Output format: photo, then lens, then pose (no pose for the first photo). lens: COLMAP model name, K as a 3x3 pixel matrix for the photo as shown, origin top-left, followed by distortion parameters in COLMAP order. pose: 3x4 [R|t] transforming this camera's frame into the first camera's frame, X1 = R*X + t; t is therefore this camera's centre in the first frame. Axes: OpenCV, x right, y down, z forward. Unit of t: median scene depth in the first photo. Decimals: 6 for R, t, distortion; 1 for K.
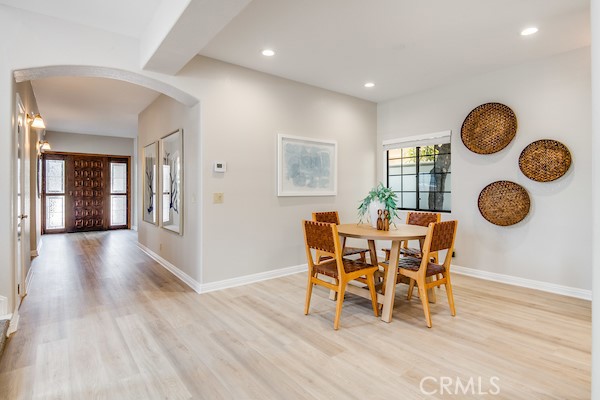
lens RADIAL K [[306.7, 0, 295.4], [0, 306.7, 190.1], [0, 0, 1]] dist [0.008548, -0.010786]
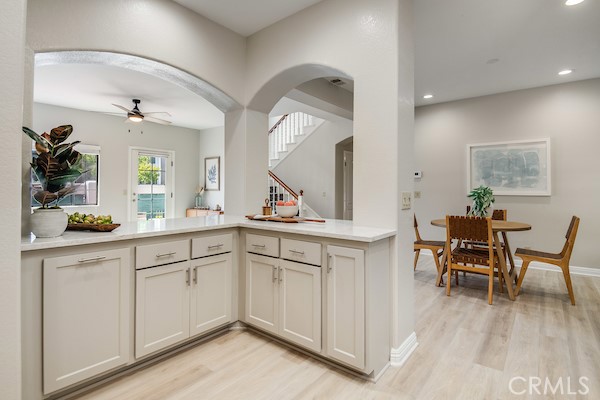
lens RADIAL K [[304.4, 0, 306.8], [0, 304.4, 186.0], [0, 0, 1]] dist [-0.007343, -0.003874]
pose [[0.250637, -0.007618, -0.968051, 1.109853], [-0.002699, 0.999960, -0.008568, -0.003208], [0.968077, 0.004760, 0.250607, 0.071913]]
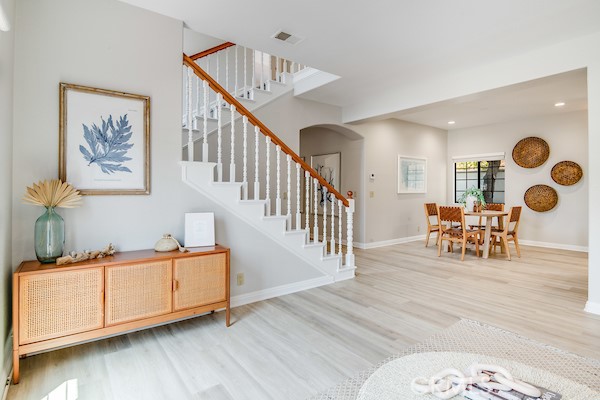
lens RADIAL K [[304.4, 0, 296.4], [0, 304.4, 186.7], [0, 0, 1]] dist [-0.007343, -0.003874]
pose [[0.999817, 0.004656, -0.018564, -0.637306], [-0.004779, 0.999967, -0.006559, -0.002424], [0.018533, 0.006646, 0.999806, -0.682891]]
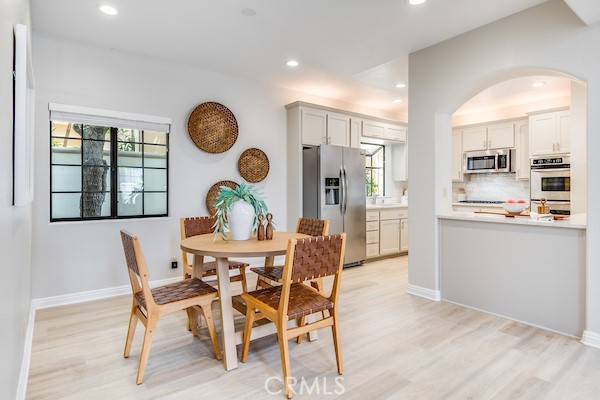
lens RADIAL K [[331.5, 0, 300.4], [0, 331.5, 189.8], [0, 0, 1]] dist [0.017542, -0.014710]
pose [[0.003959, -0.000613, 0.999992, -0.485707], [0.002215, 0.999997, 0.000604, 0.000411], [-0.999990, 0.002212, 0.003960, 0.773155]]
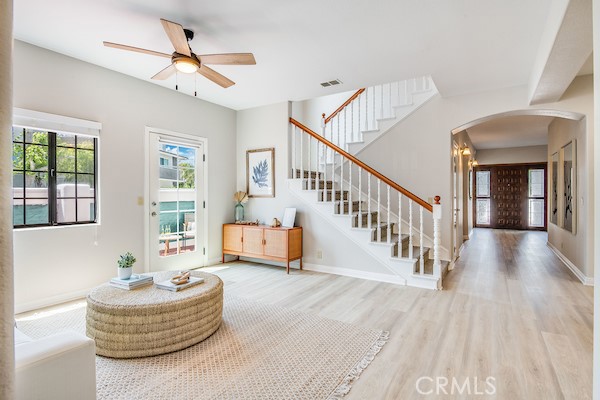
lens RADIAL K [[306.7, 0, 300.8], [0, 306.7, 195.2], [0, 0, 1]] dist [0.008548, -0.010786]
pose [[0.342235, 0.000502, -0.939614, 0.362734], [0.001644, 0.999998, 0.001133, 0.000981], [0.939613, -0.001933, 0.342234, -0.349185]]
